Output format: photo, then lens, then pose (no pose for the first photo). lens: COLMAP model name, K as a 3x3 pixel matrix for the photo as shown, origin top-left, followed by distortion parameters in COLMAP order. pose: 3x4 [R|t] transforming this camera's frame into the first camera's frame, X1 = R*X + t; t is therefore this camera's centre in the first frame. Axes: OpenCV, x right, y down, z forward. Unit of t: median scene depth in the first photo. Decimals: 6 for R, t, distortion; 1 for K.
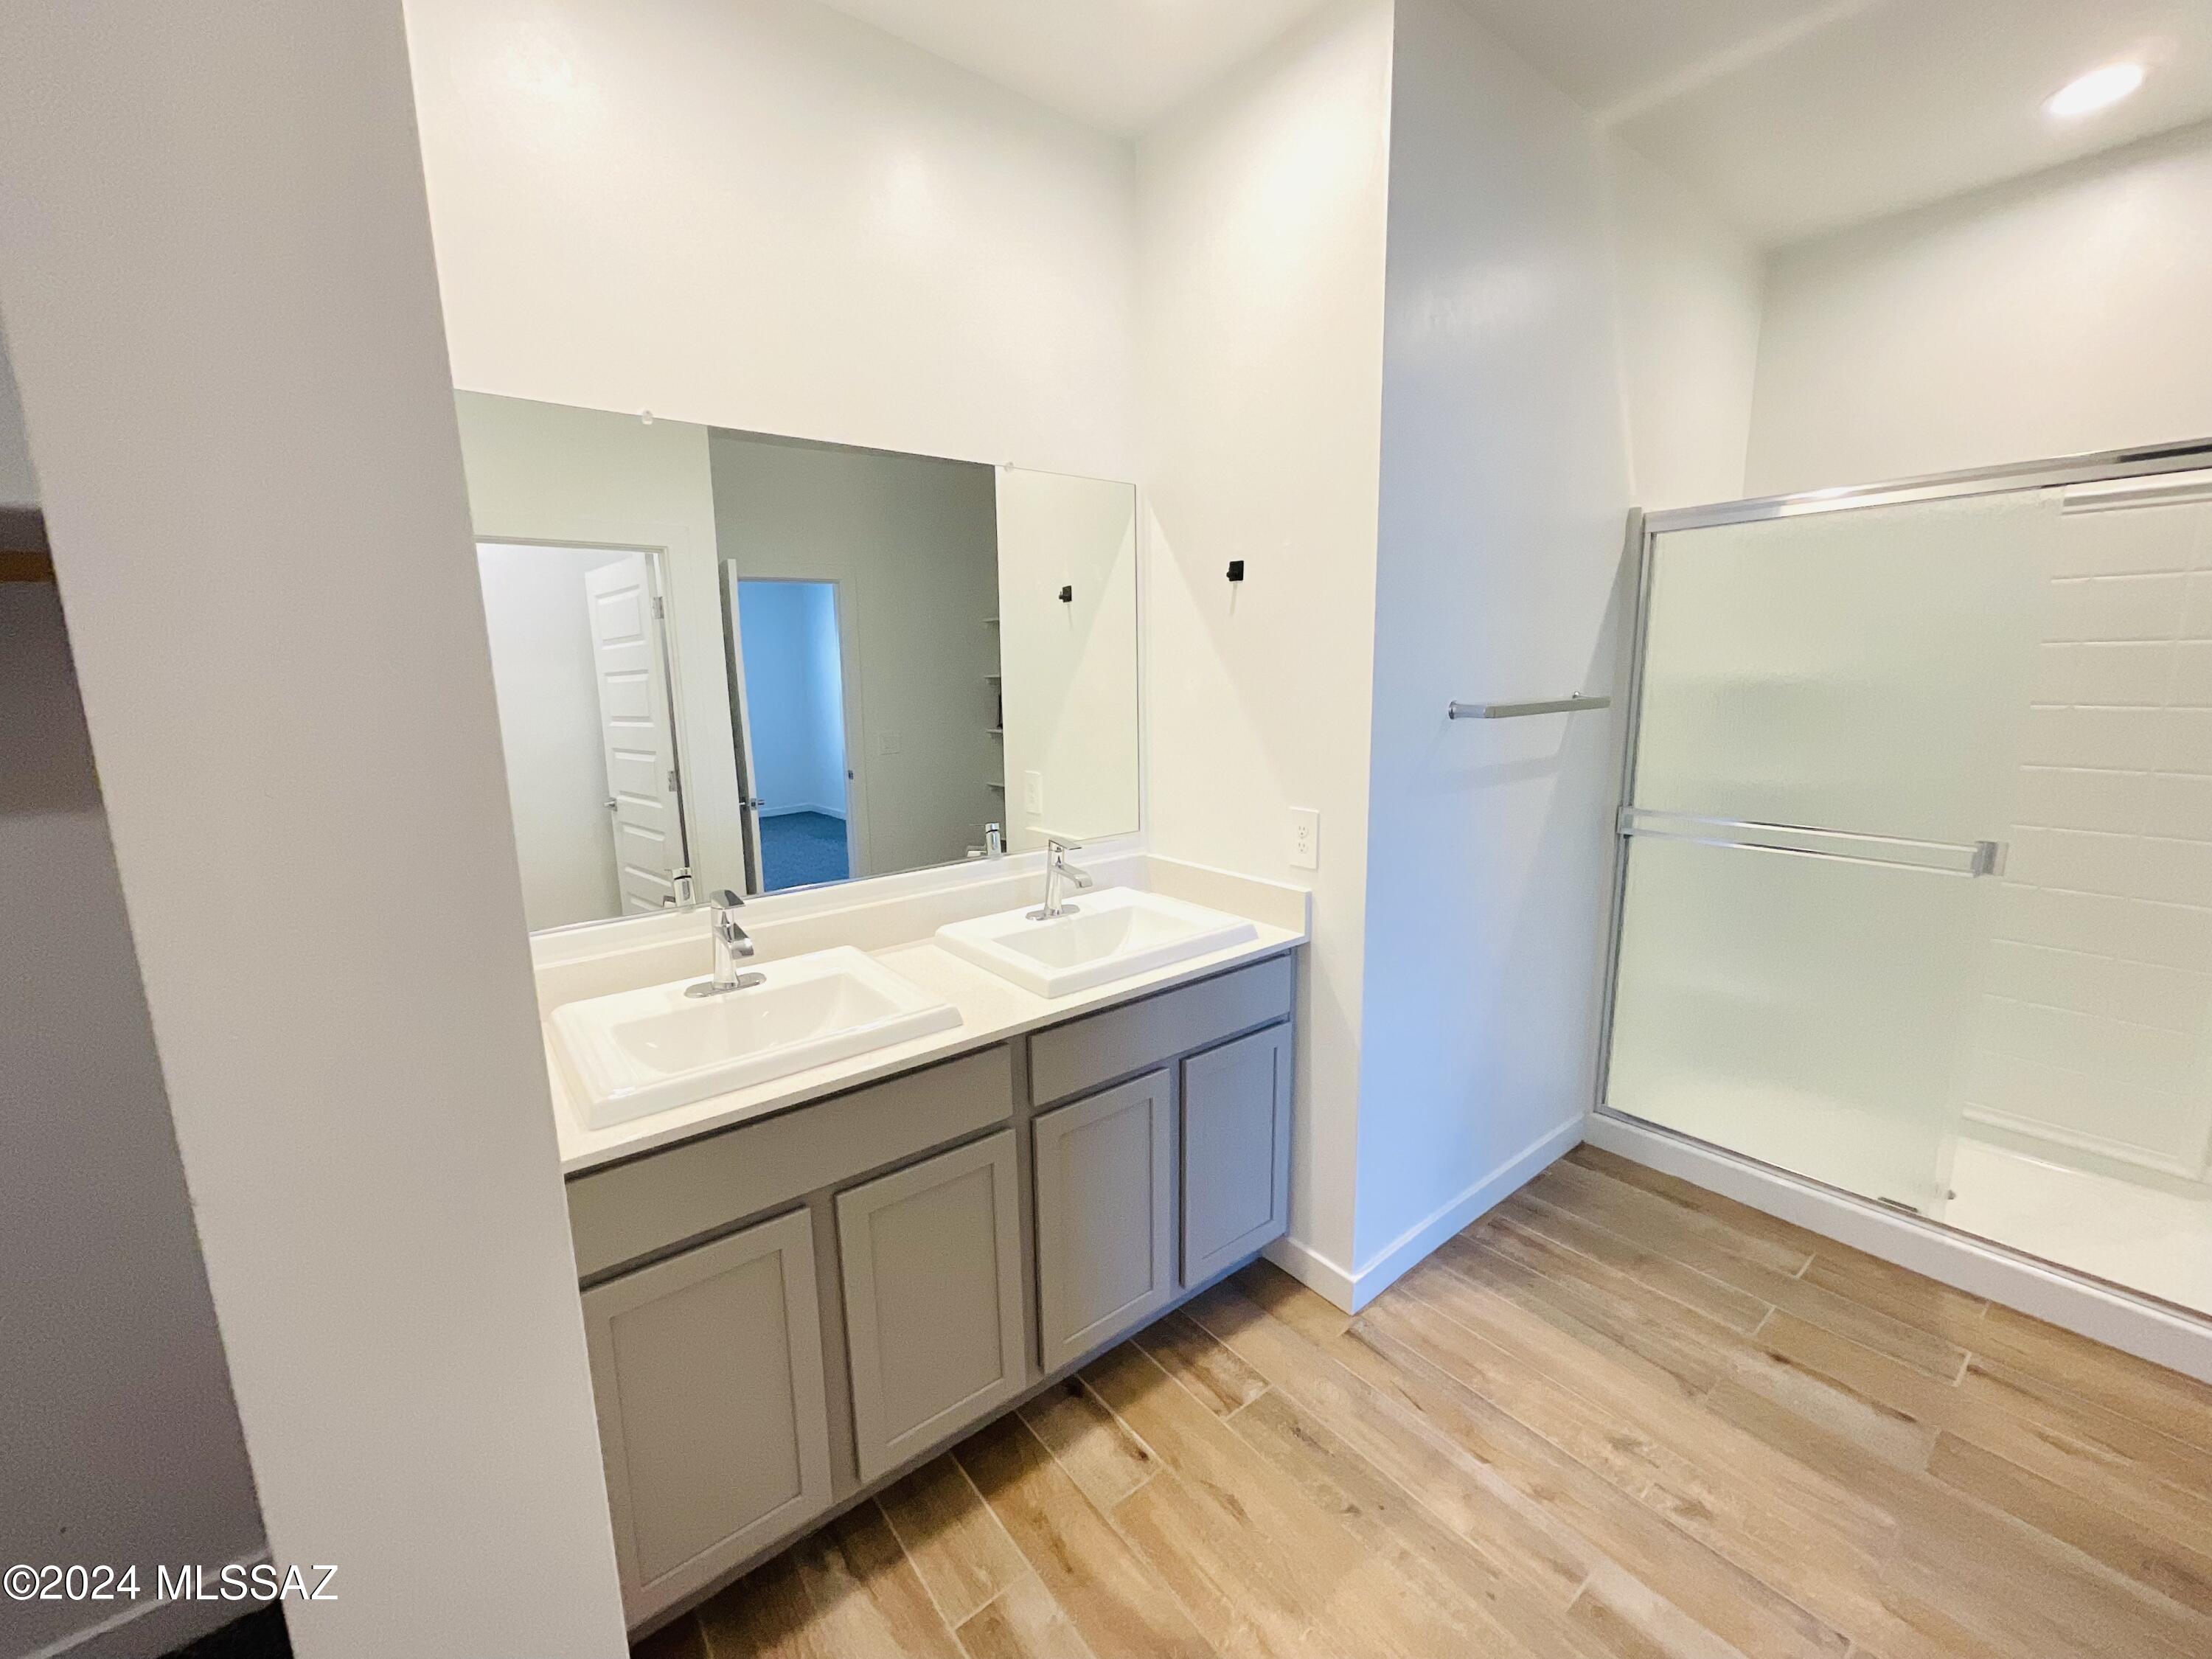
lens RADIAL K [[899.8, 0, 1113.6], [0, 899.8, 826.9], [0, 0, 1]] dist [-0.000827, -0.000811]
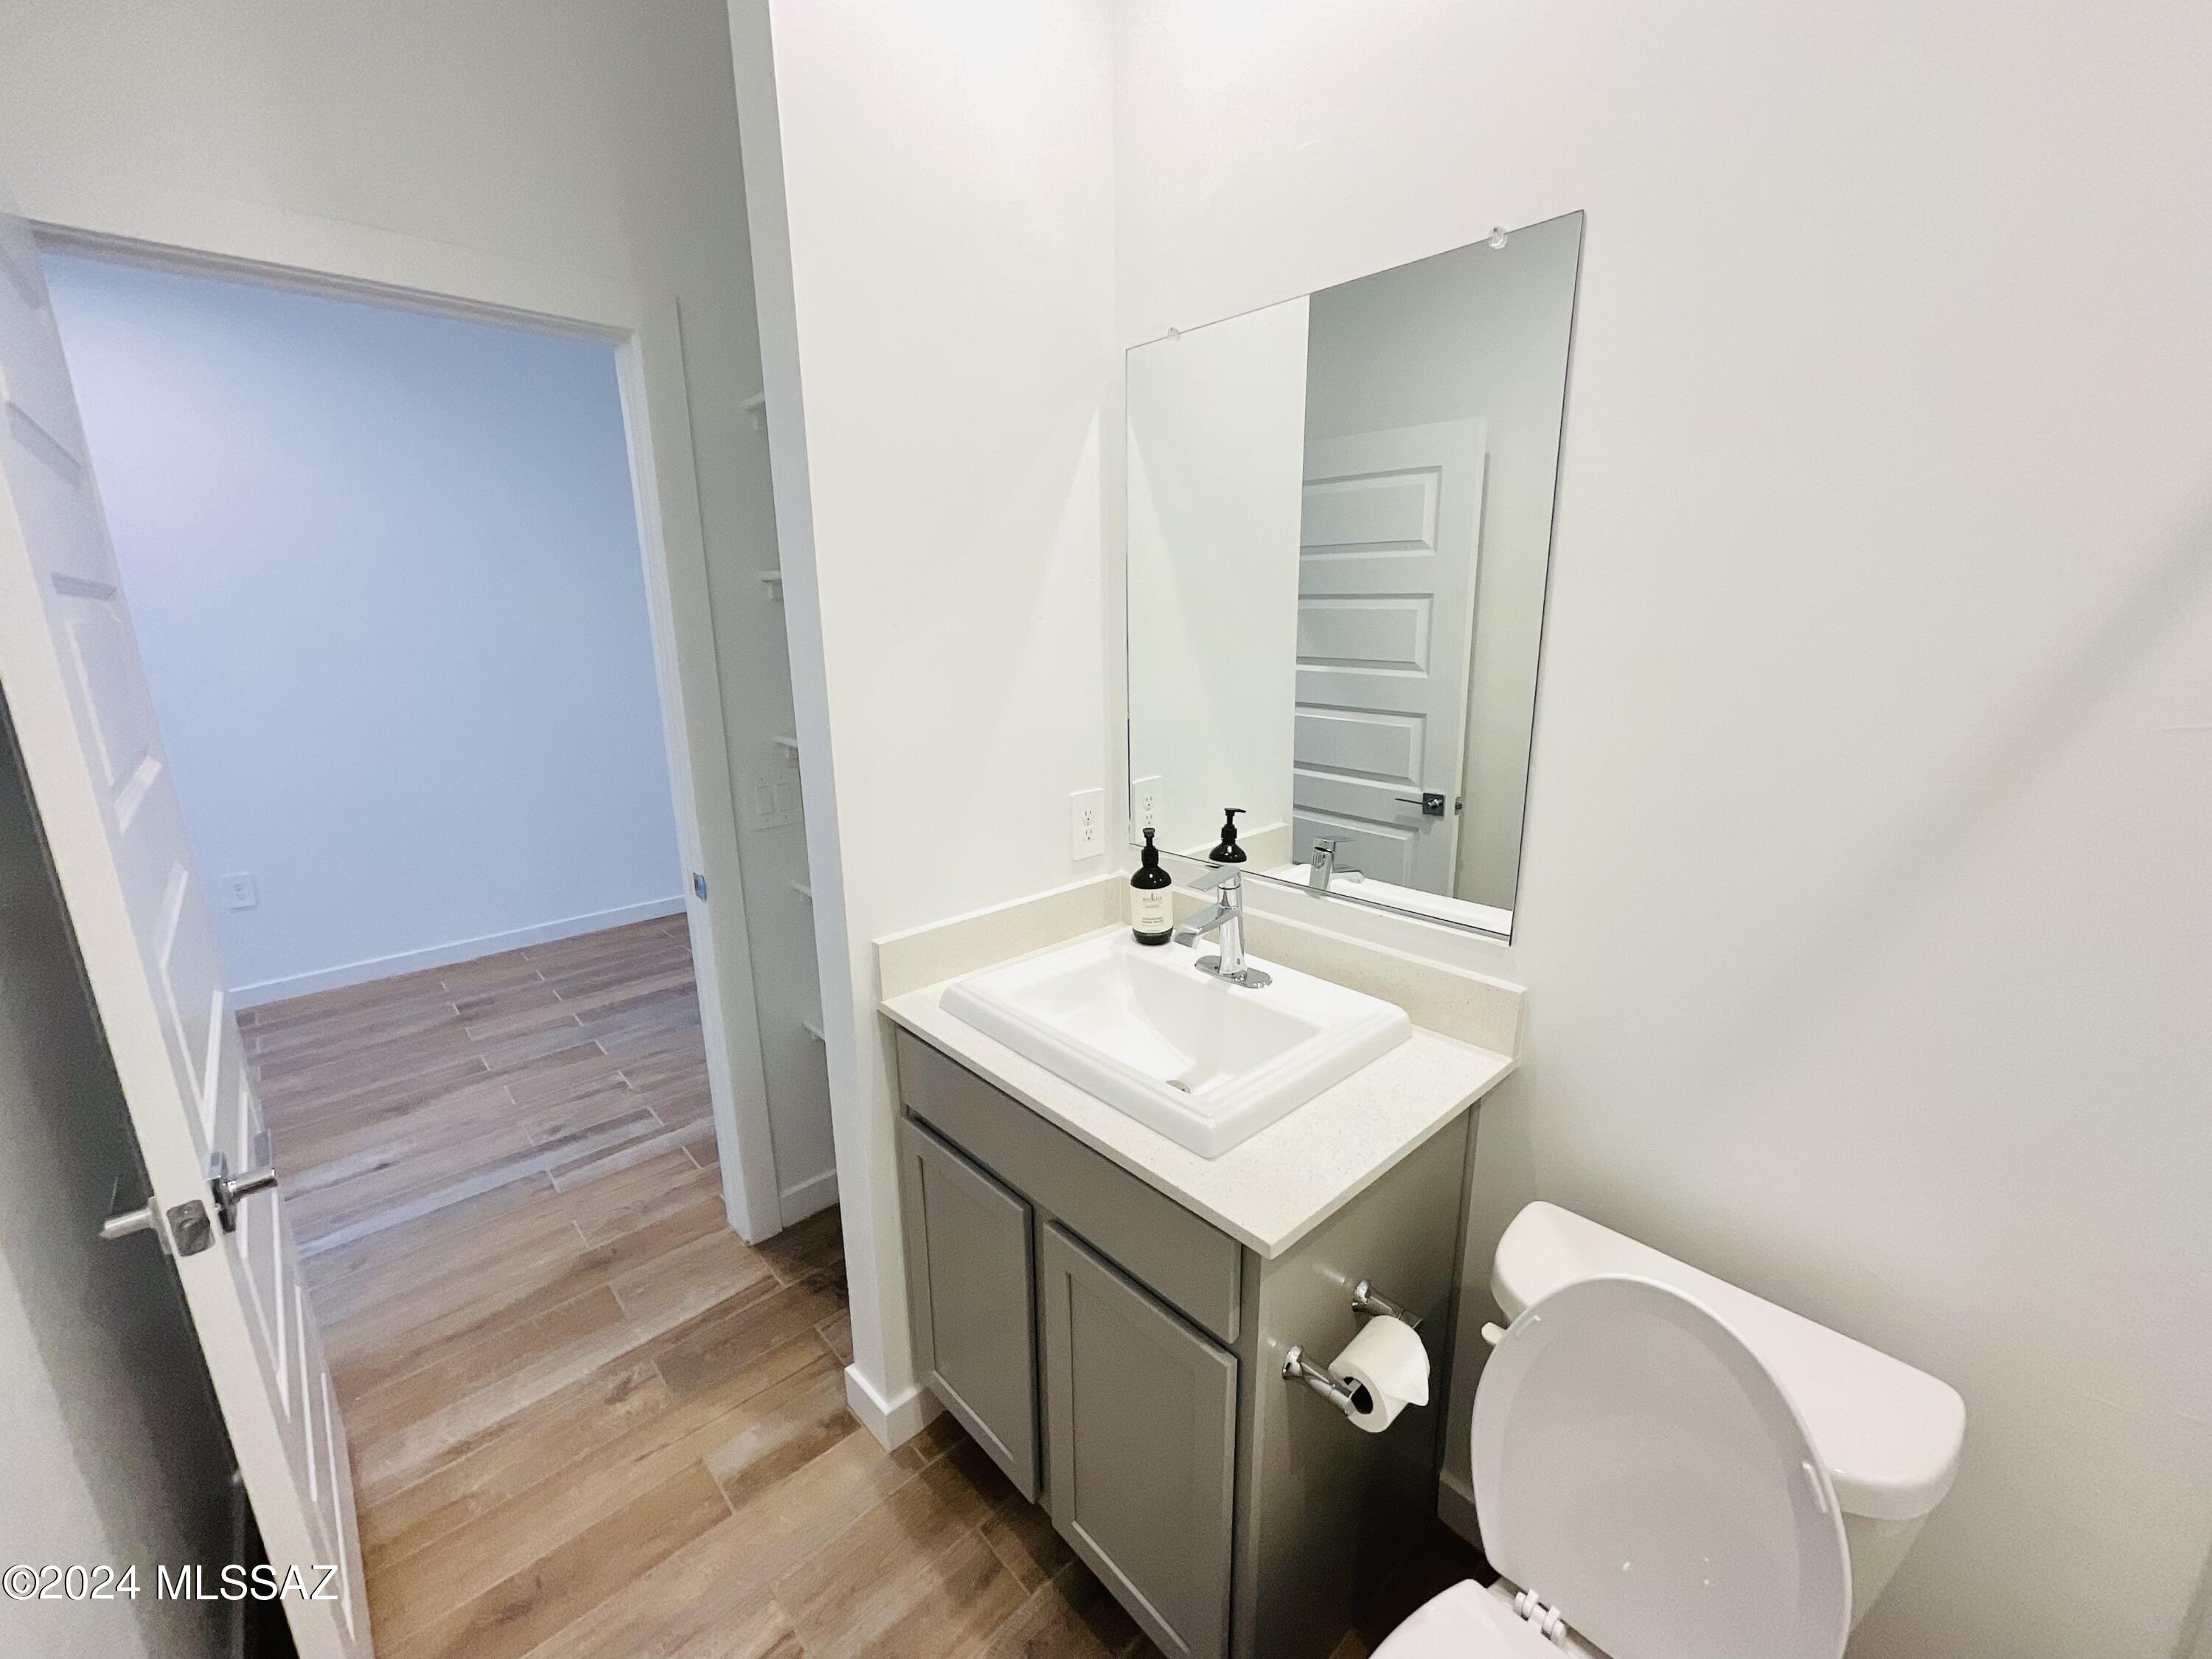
lens RADIAL K [[899.8, 0, 1108.4], [0, 899.8, 825.0], [0, 0, 1]] dist [-0.000827, -0.000811]
pose [[0.076308, 0.256003, -0.963659, 0.370163], [-0.163300, 0.956636, 0.241206, -0.152072], [0.983621, 0.138959, 0.114804, 0.737411]]
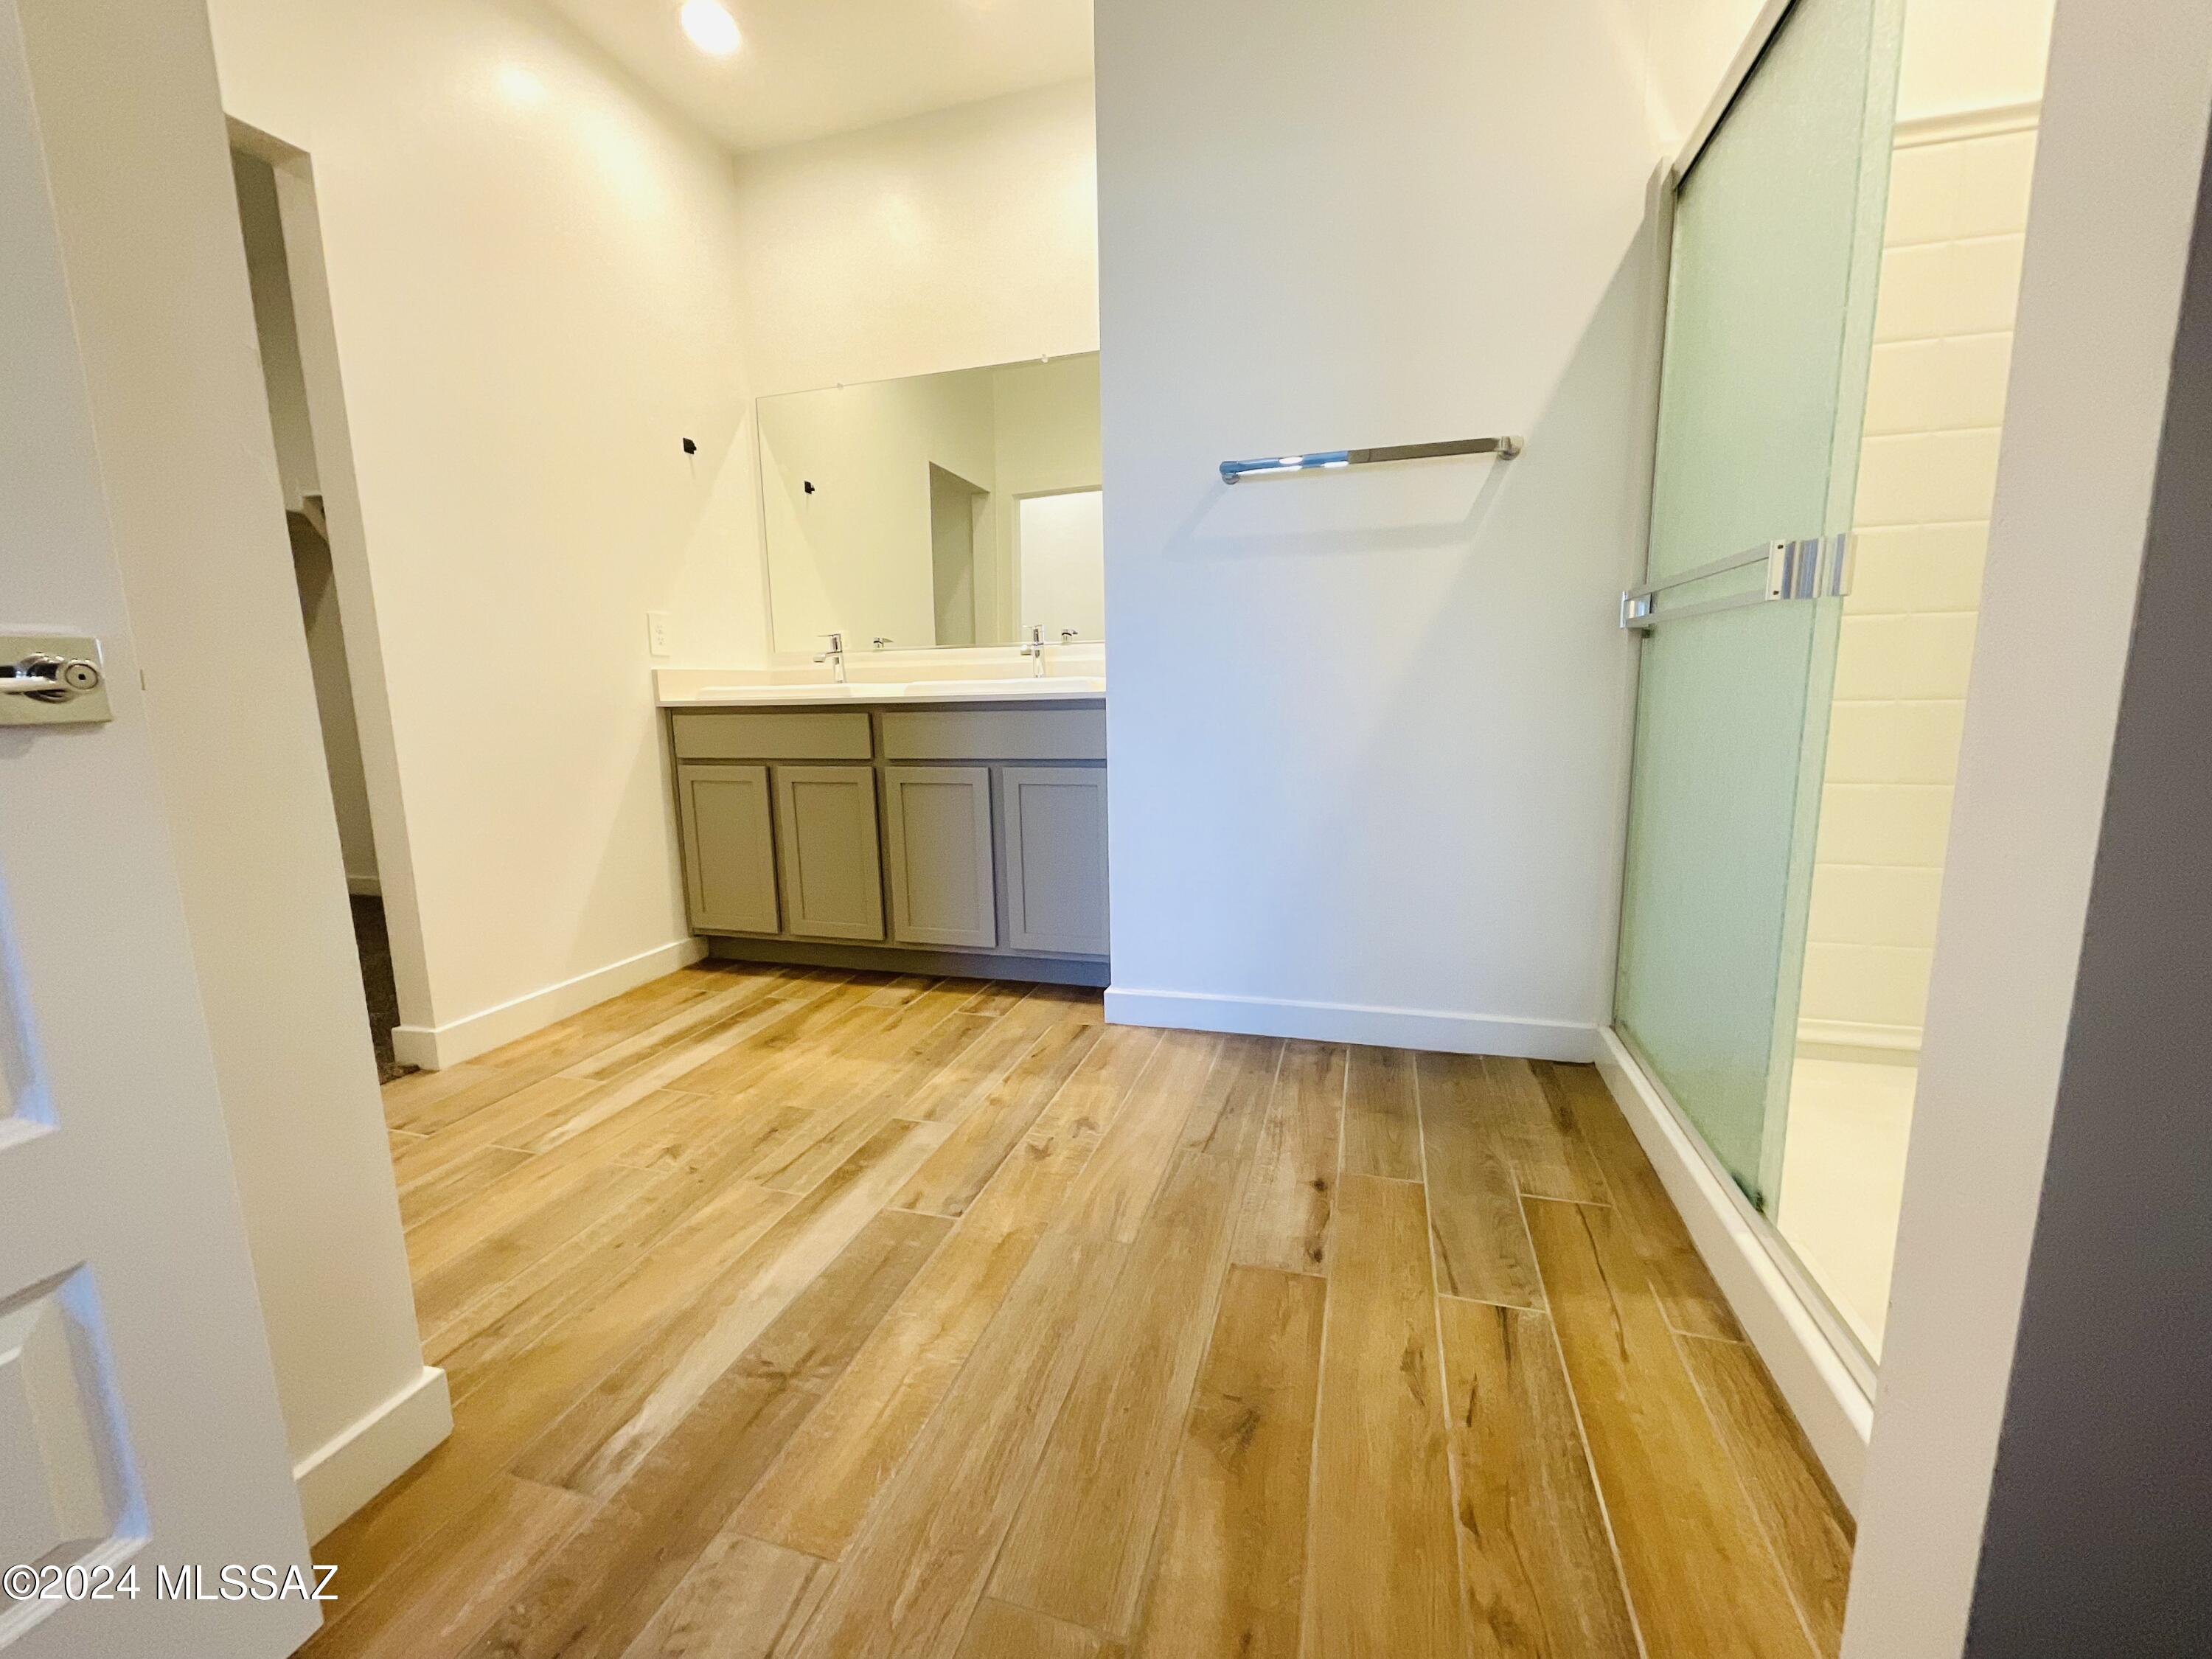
lens RADIAL K [[899.8, 0, 1103.2], [0, 899.8, 833.0], [0, 0, 1]] dist [-0.000827, -0.000811]
pose [[0.566572, 0.133515, -0.813124, 1.406215], [-0.136270, 0.988380, 0.067342, 0.270066], [0.812667, 0.072650, 0.578182, 0.373306]]
